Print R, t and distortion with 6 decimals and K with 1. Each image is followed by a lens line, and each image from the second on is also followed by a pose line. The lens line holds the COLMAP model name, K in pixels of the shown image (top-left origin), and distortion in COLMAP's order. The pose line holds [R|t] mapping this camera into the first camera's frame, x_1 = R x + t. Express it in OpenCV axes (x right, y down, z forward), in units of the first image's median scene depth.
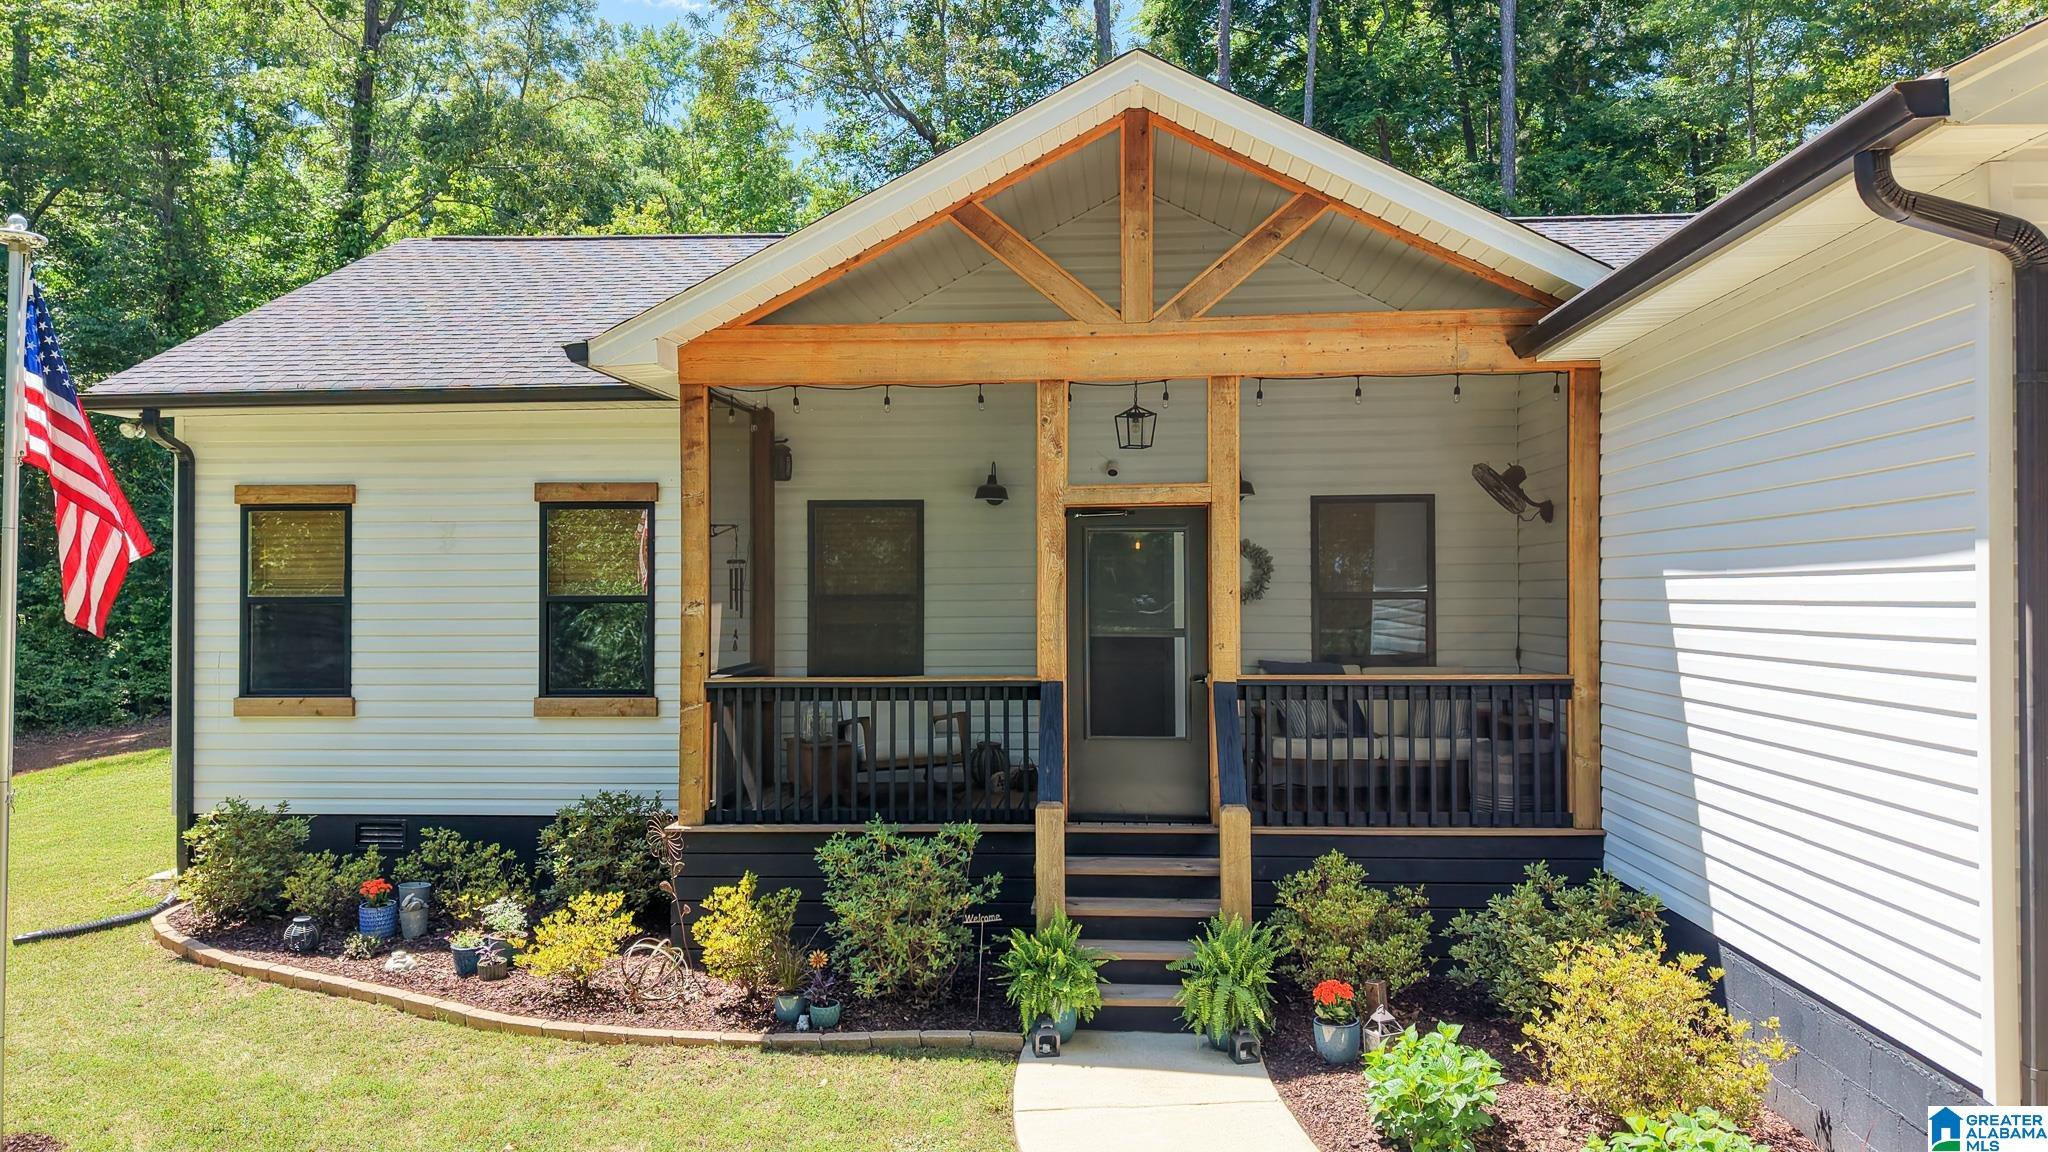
lens RADIAL K [[1370.2, 0, 1014.7], [0, 1370.2, 571.9], [0, 0, 1]] dist [0.045889, -0.055246]
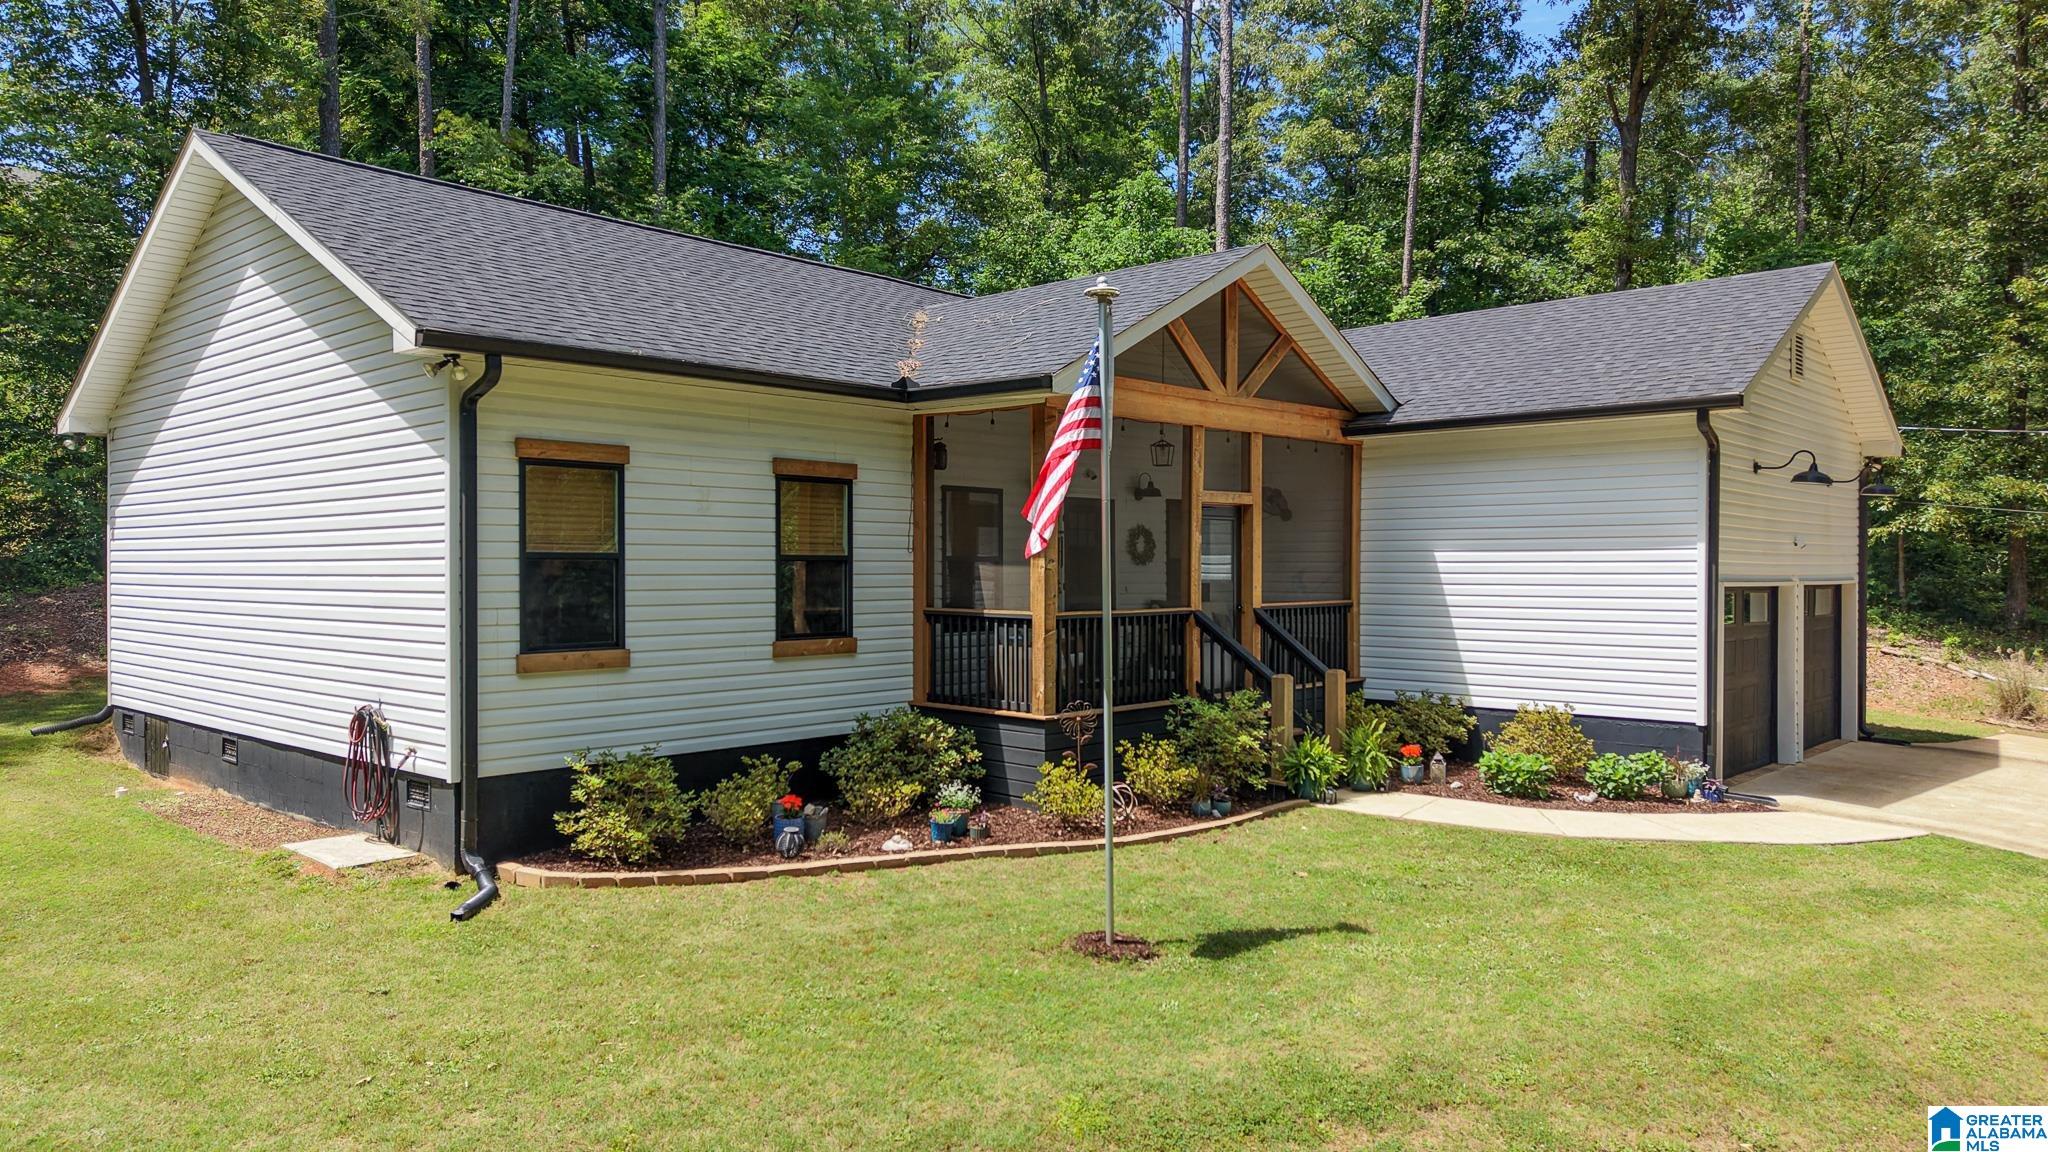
lens RADIAL K [[1370.2, 0, 1008.0], [0, 1370.2, 578.0], [0, 0, 1]] dist [0.045889, -0.055246]
pose [[0.628744, 0.000004, 0.777612, -1.376883], [-0.014287, 0.999831, 0.011546, 0.025787], [-0.777481, -0.018369, 0.628638, 0.144421]]
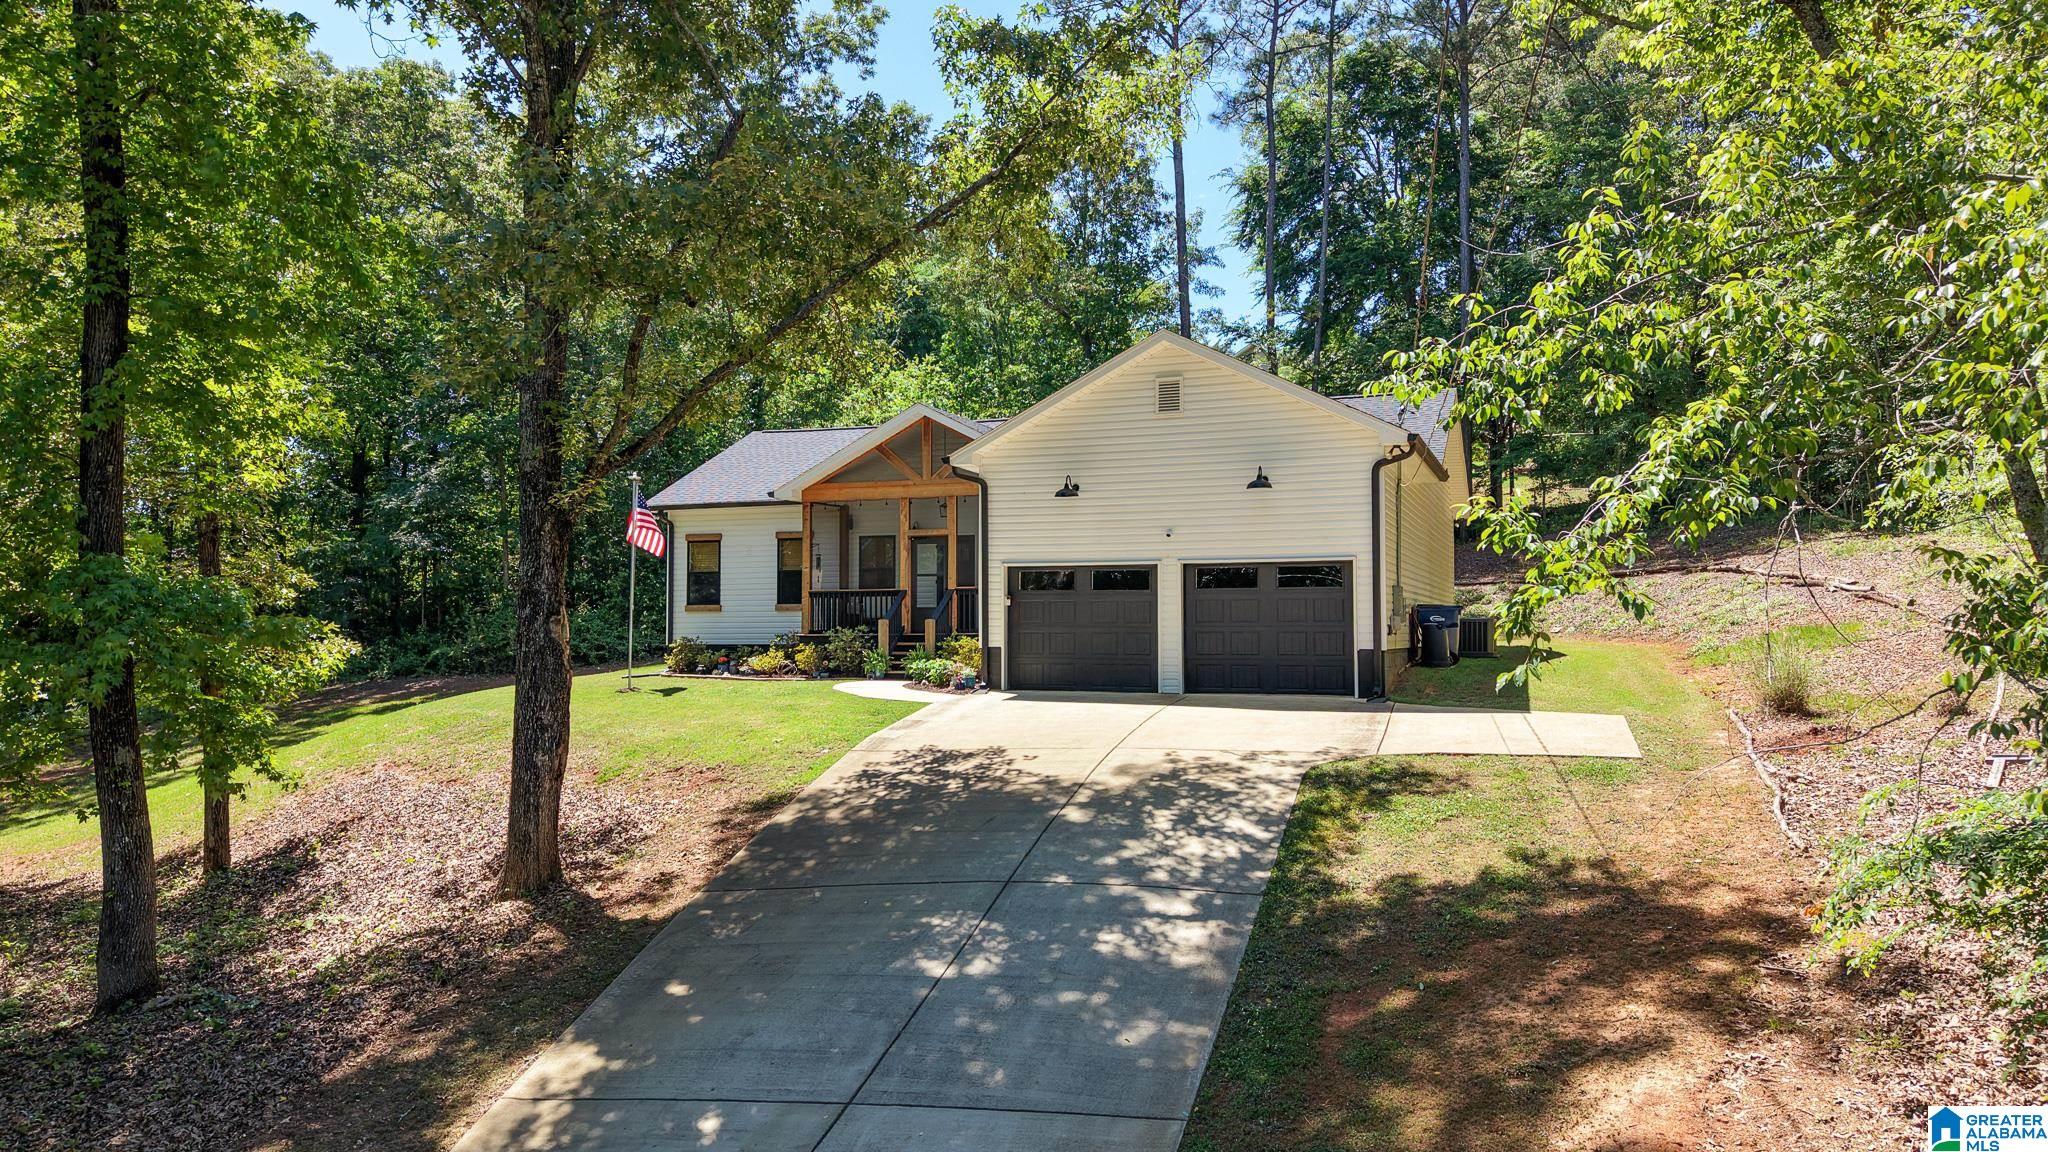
lens RADIAL K [[1370.2, 0, 1030.6], [0, 1370.2, 587.2], [0, 0, 1]] dist [0.045889, -0.055246]
pose [[0.959023, -0.008063, -0.283212, 1.233279], [0.003351, 0.999848, -0.017120, 0.129862], [0.283307, 0.015470, 0.958905, -2.033655]]
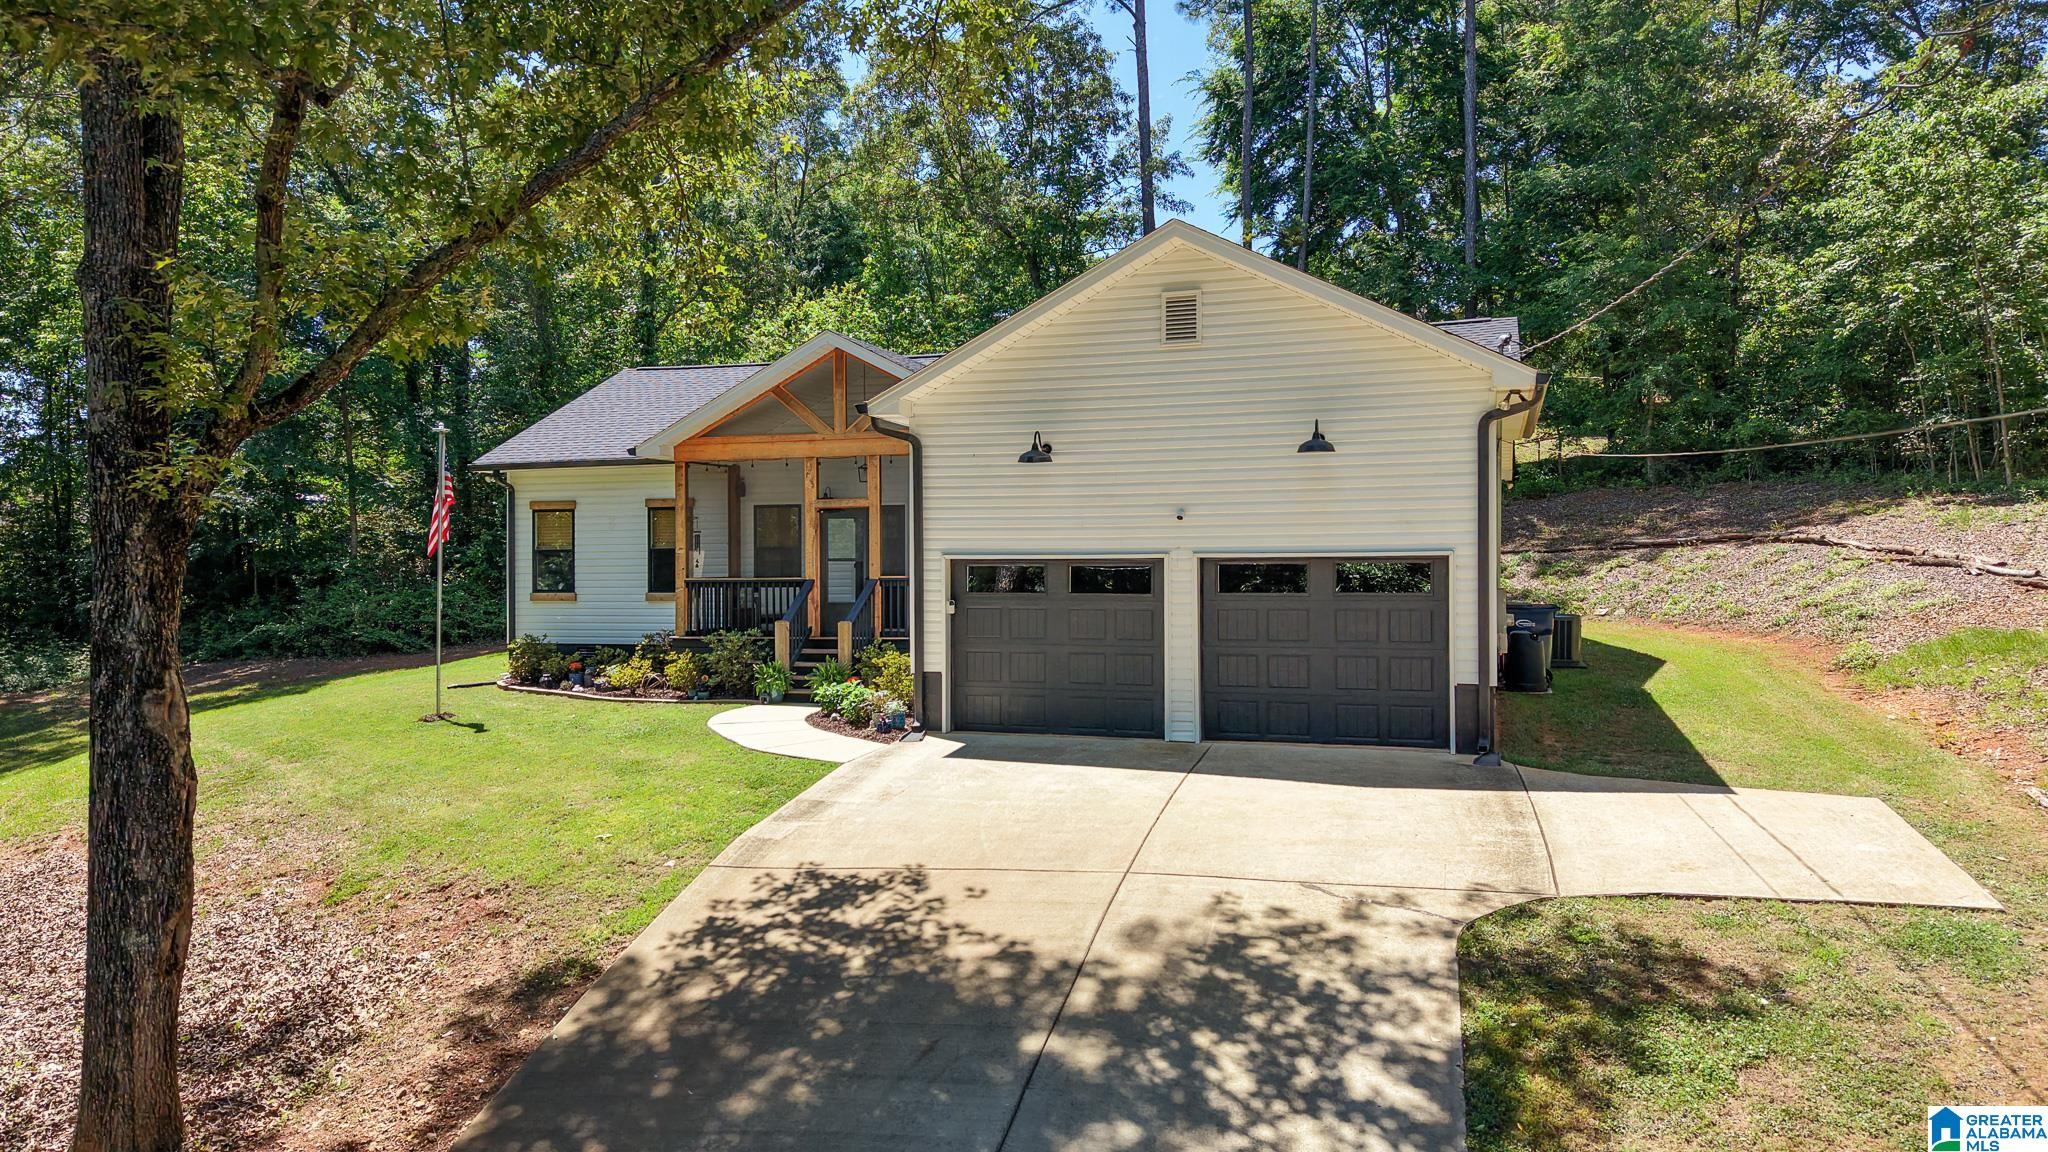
lens RADIAL K [[1370.2, 0, 1030.6], [0, 1370.2, 564.7], [0, 0, 1]] dist [0.045889, -0.055246]
pose [[0.972069, -0.003611, -0.234666, 0.987417], [0.005662, 0.999951, 0.008070, 0.036382], [0.234626, -0.009173, 0.972042, -1.304547]]
